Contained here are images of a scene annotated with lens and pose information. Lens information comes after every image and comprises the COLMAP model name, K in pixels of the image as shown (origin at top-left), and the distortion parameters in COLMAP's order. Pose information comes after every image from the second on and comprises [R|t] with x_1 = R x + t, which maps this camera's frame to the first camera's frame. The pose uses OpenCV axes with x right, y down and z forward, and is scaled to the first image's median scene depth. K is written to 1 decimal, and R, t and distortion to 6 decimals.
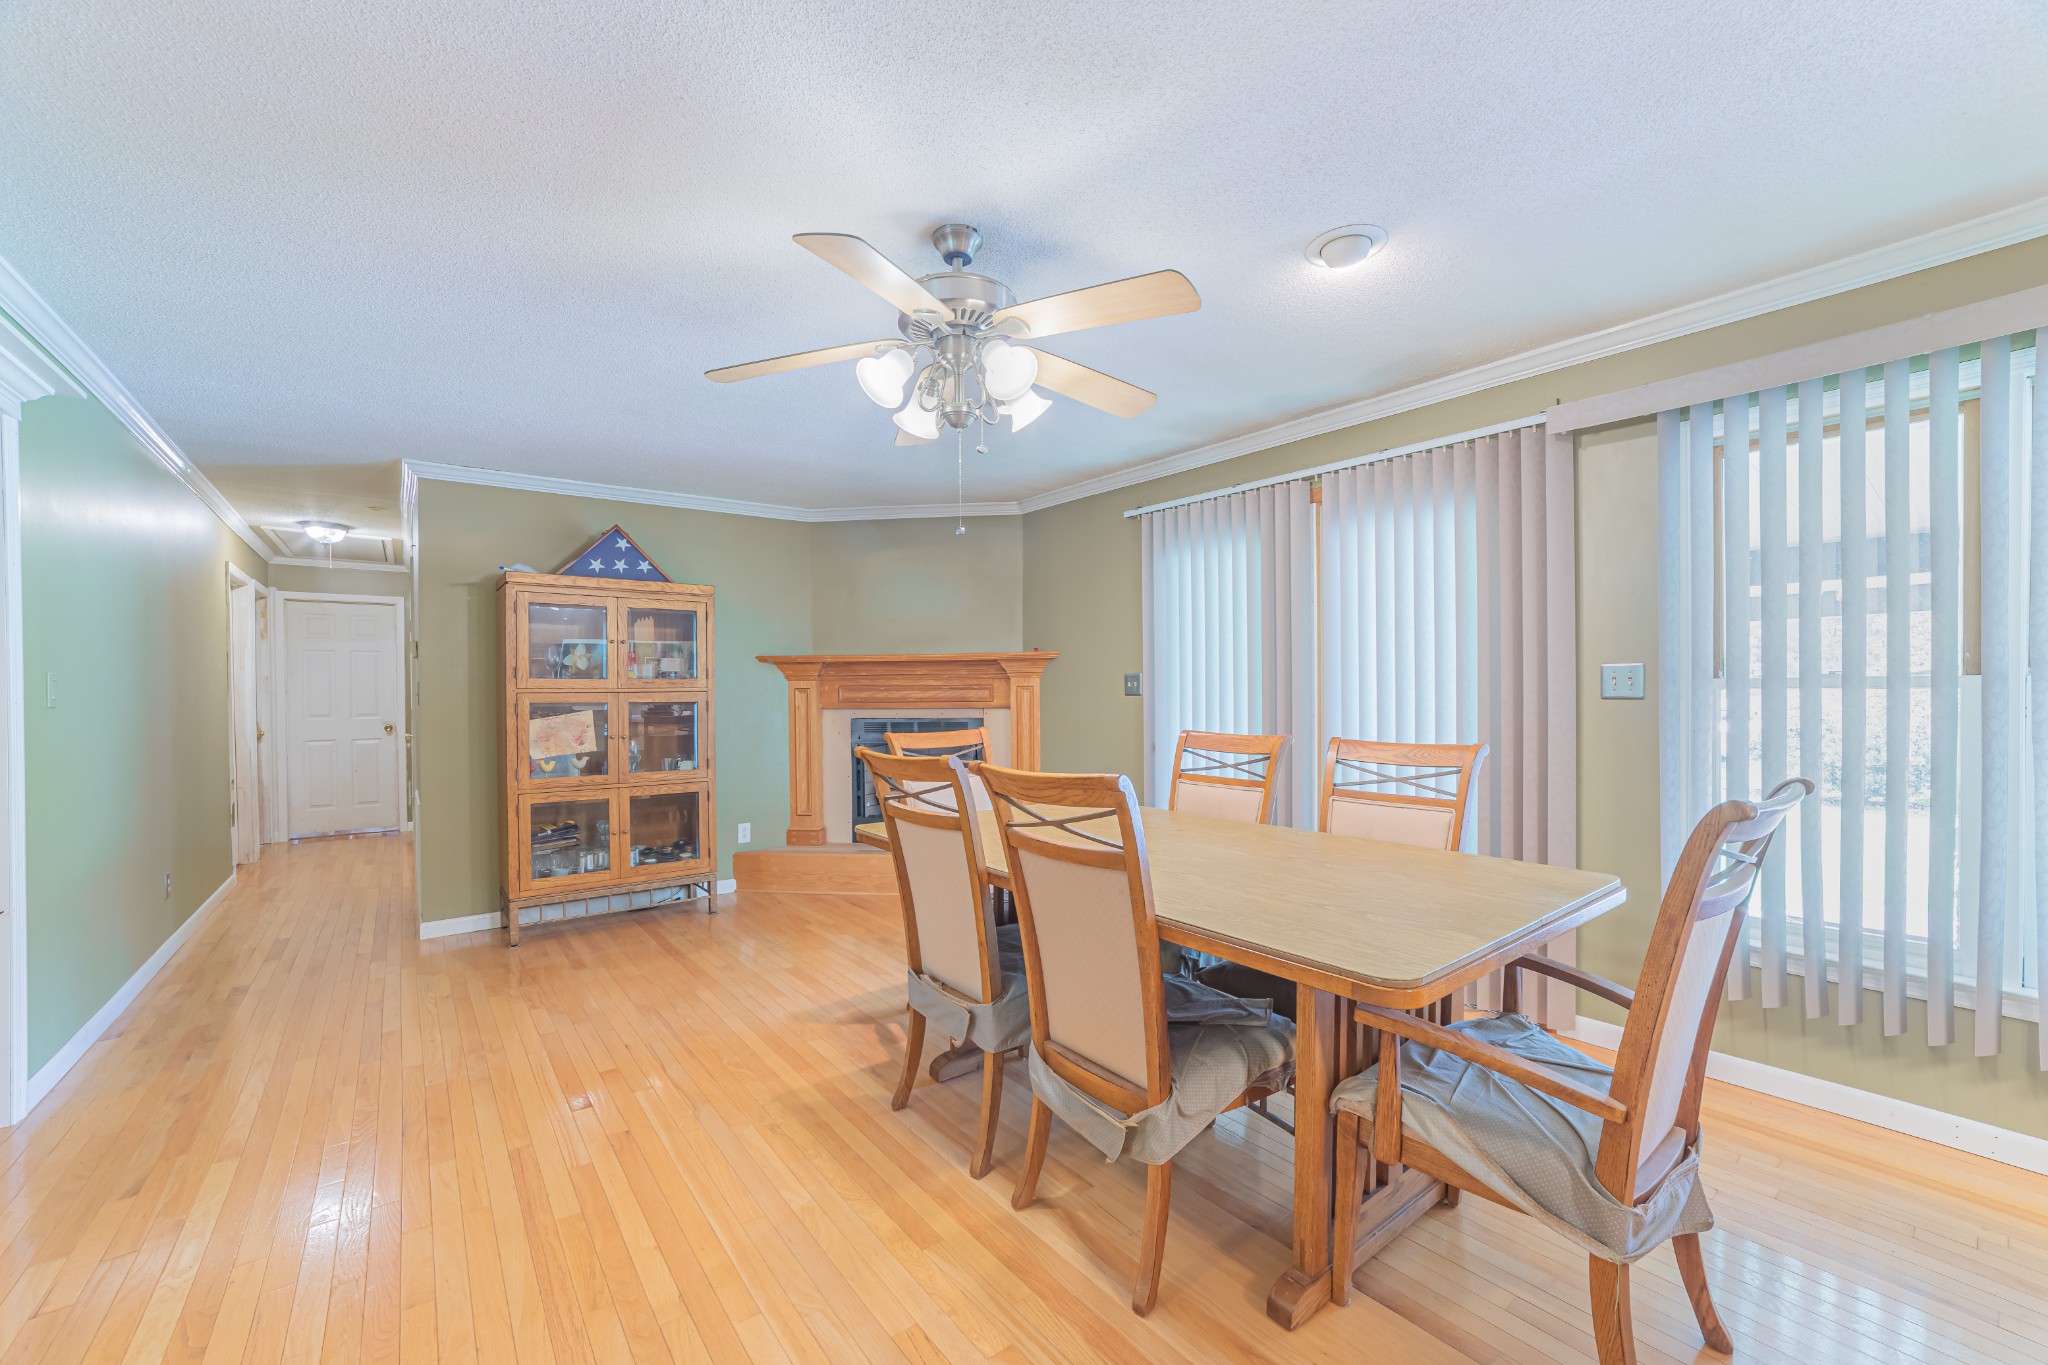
lens RADIAL K [[808.5, 0, 1022.8], [0, 808.5, 696.9], [0, 0, 1]] dist [-0.053030, 0.019320]
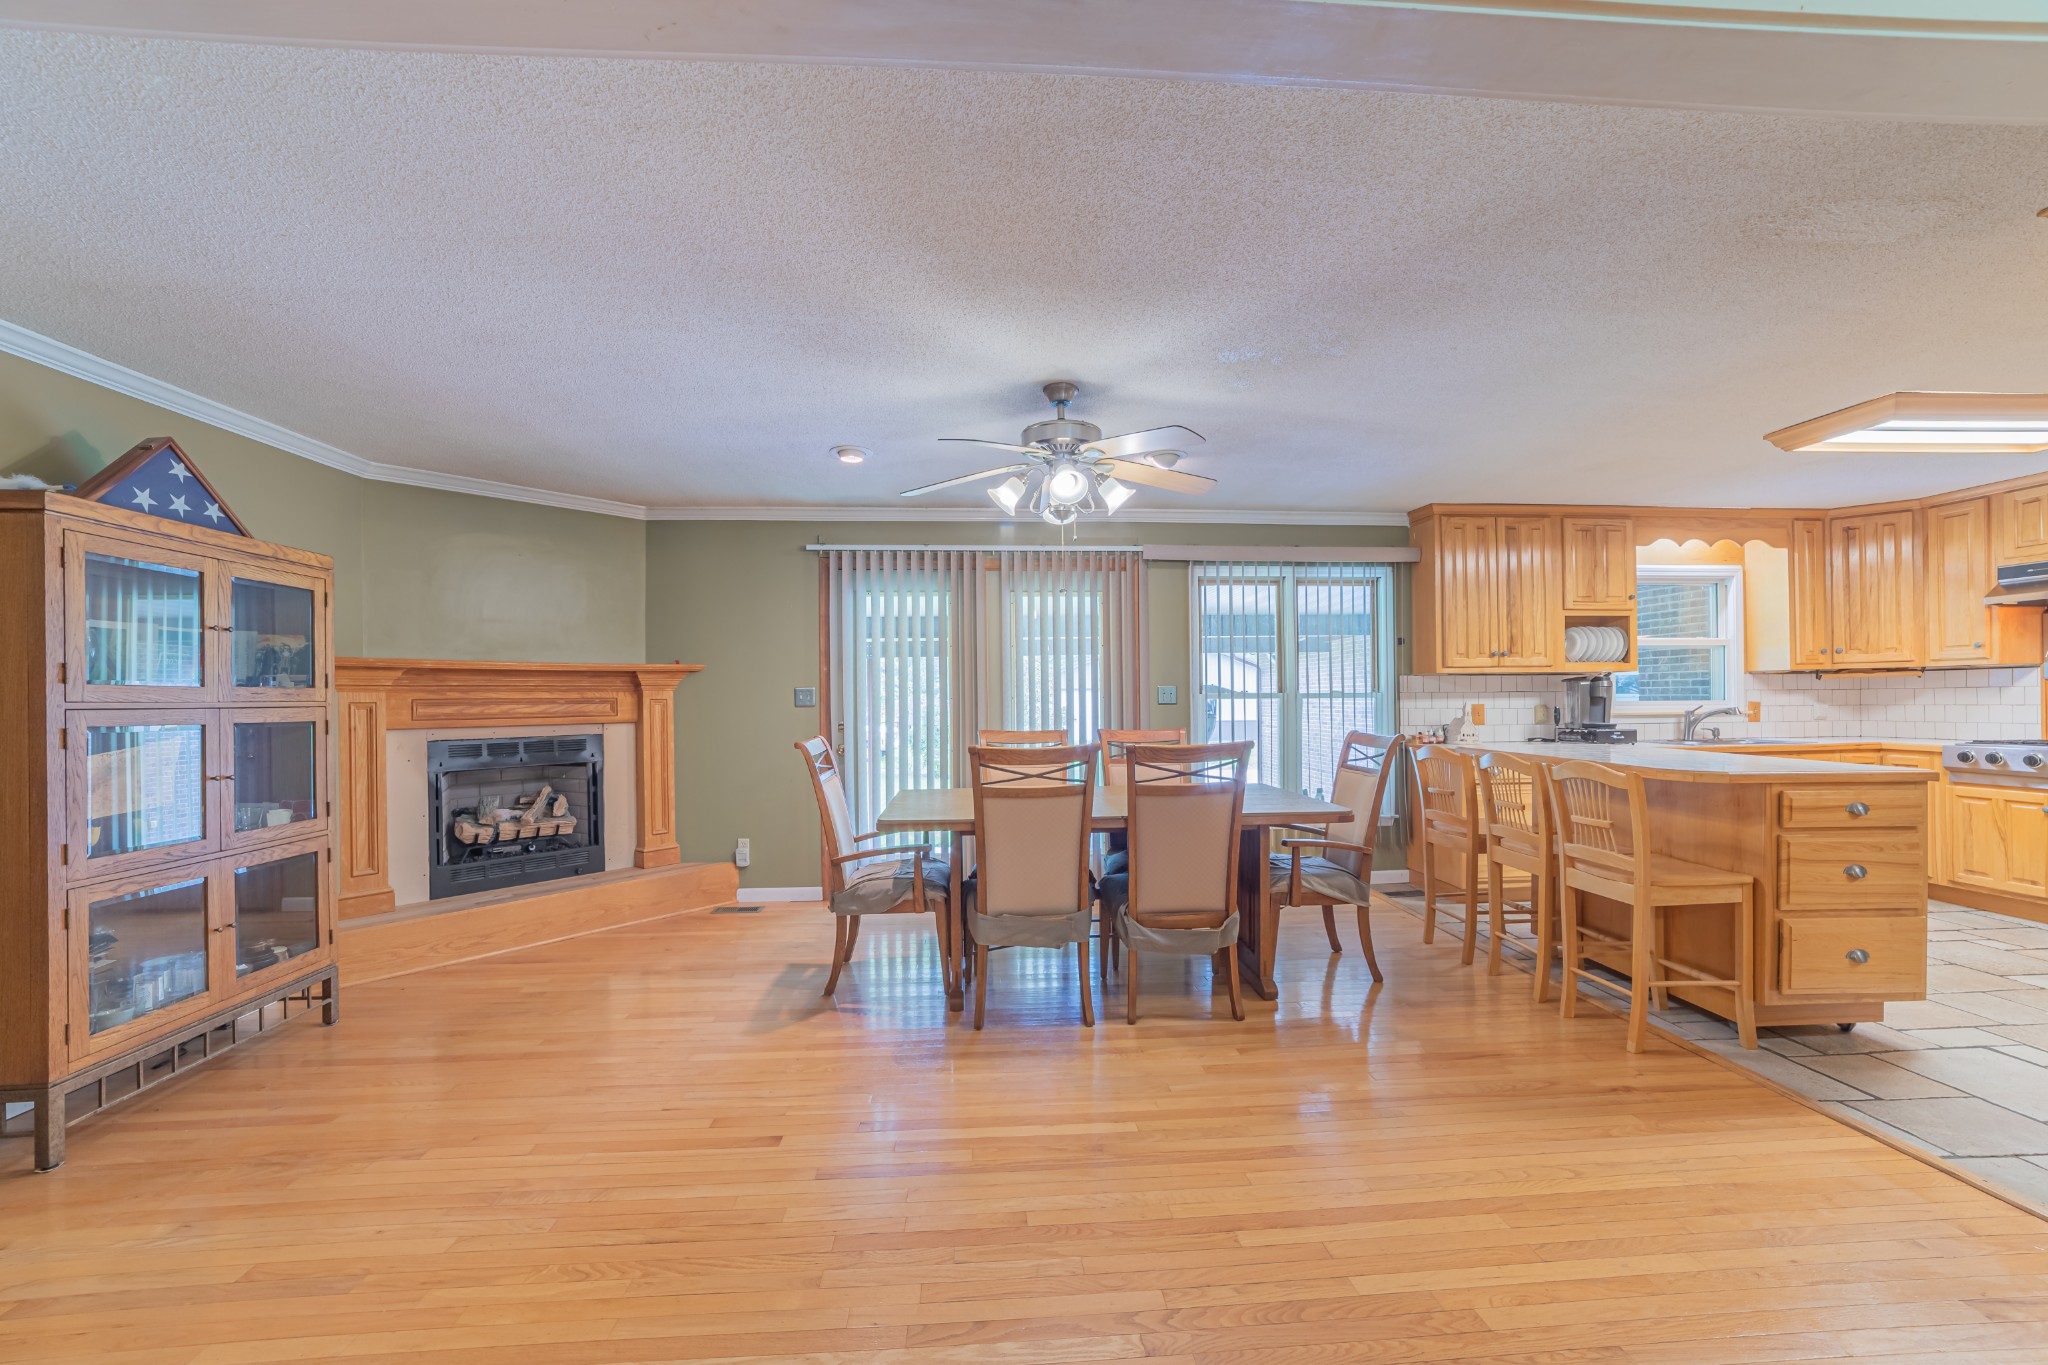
lens RADIAL K [[816.4, 0, 1024.0], [0, 816.4, 698.1], [0, 0, 1]] dist [-0.040309, 0.013760]
pose [[0.561297, 0.000985, 0.827614, -0.663653], [0.013663, 0.999852, -0.010457, 0.001841], [-0.827502, 0.017177, 0.561200, 0.111511]]
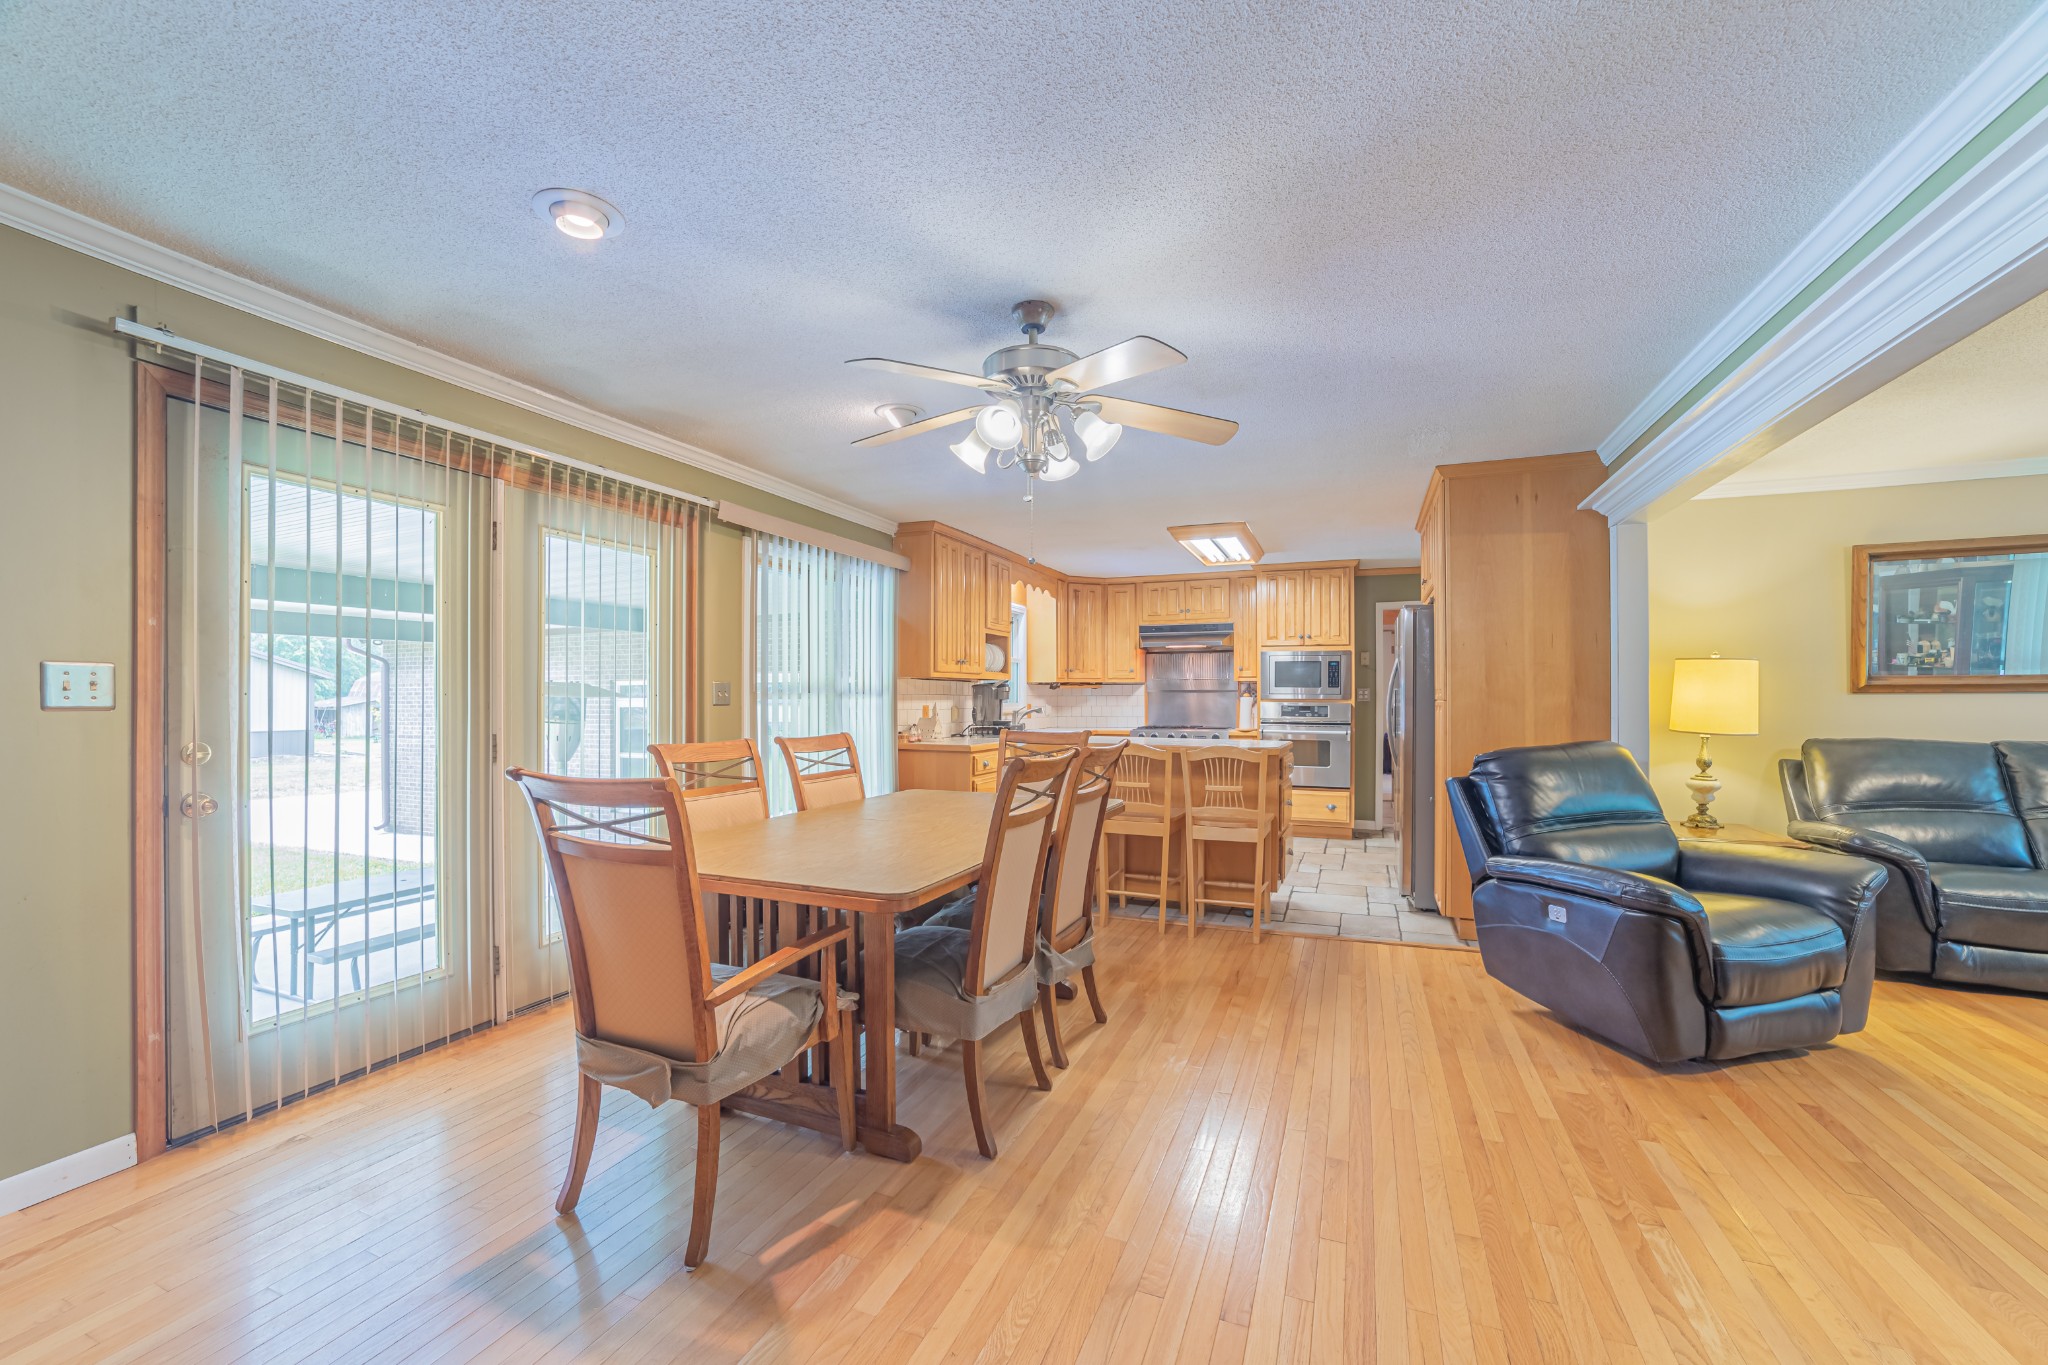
lens RADIAL K [[816.4, 0, 1024.0], [0, 816.4, 698.1], [0, 0, 1]] dist [-0.040309, 0.013760]
pose [[-0.494048, 0.005483, 0.869417, -0.544799], [0.010894, 0.999941, -0.000116, -0.003123], [-0.869366, 0.009414, -0.494078, 0.788878]]
